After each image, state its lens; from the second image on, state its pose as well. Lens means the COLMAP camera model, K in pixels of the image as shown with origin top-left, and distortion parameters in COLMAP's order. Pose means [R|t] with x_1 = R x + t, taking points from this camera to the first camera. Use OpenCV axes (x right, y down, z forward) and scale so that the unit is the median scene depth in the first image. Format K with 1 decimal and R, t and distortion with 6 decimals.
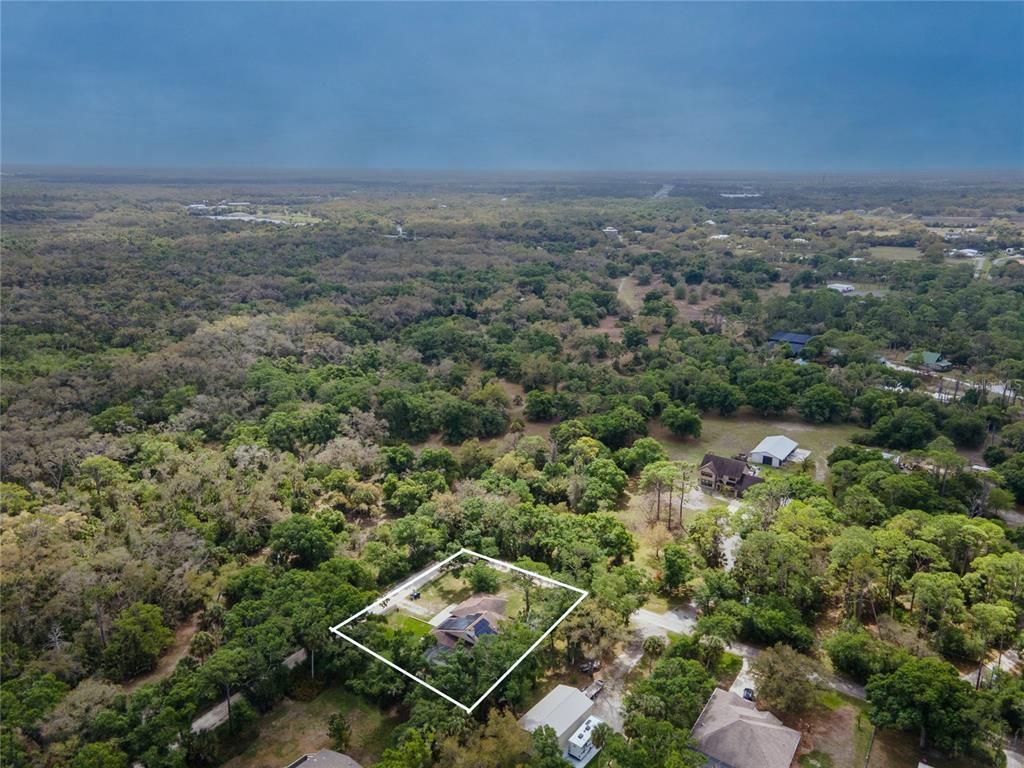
lens RADIAL K [[731.6, 0, 512.0], [0, 731.6, 384.0], [0, 0, 1]] dist [0.057437, 0.000530]
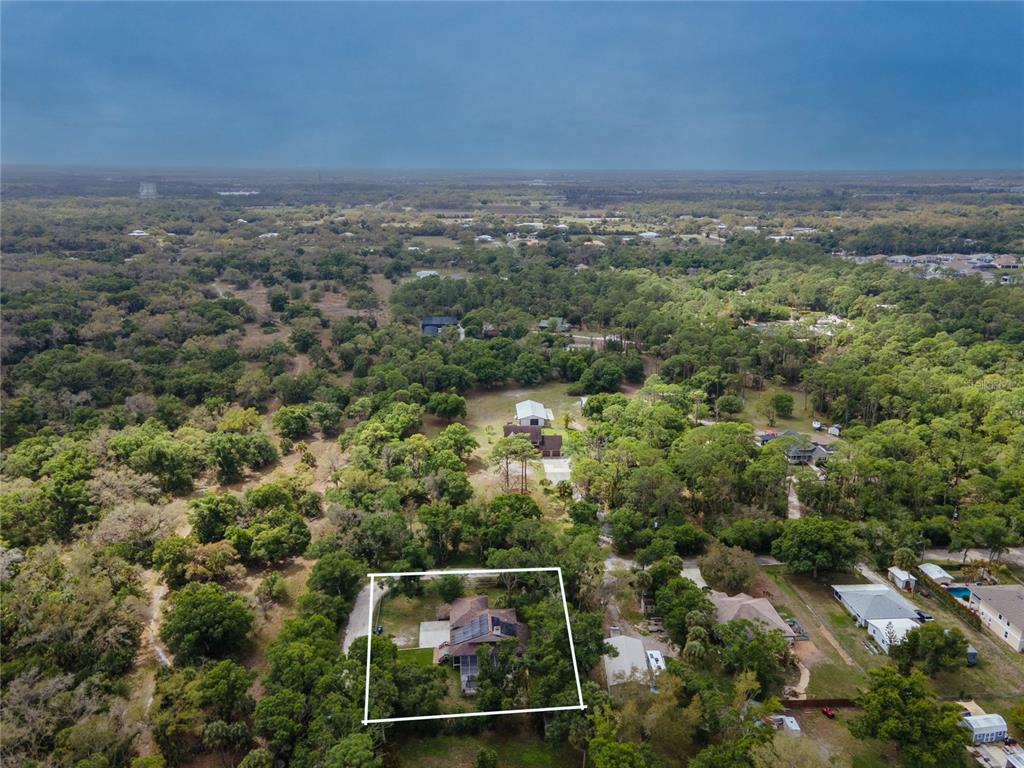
lens RADIAL K [[731.6, 0, 512.0], [0, 731.6, 384.0], [0, 0, 1]] dist [0.057437, 0.000530]
pose [[0.797193, -0.179070, 0.576556, -0.158536], [0.176843, 0.982372, 0.060594, -0.014827], [-0.577243, 0.053655, 0.814807, 0.043018]]
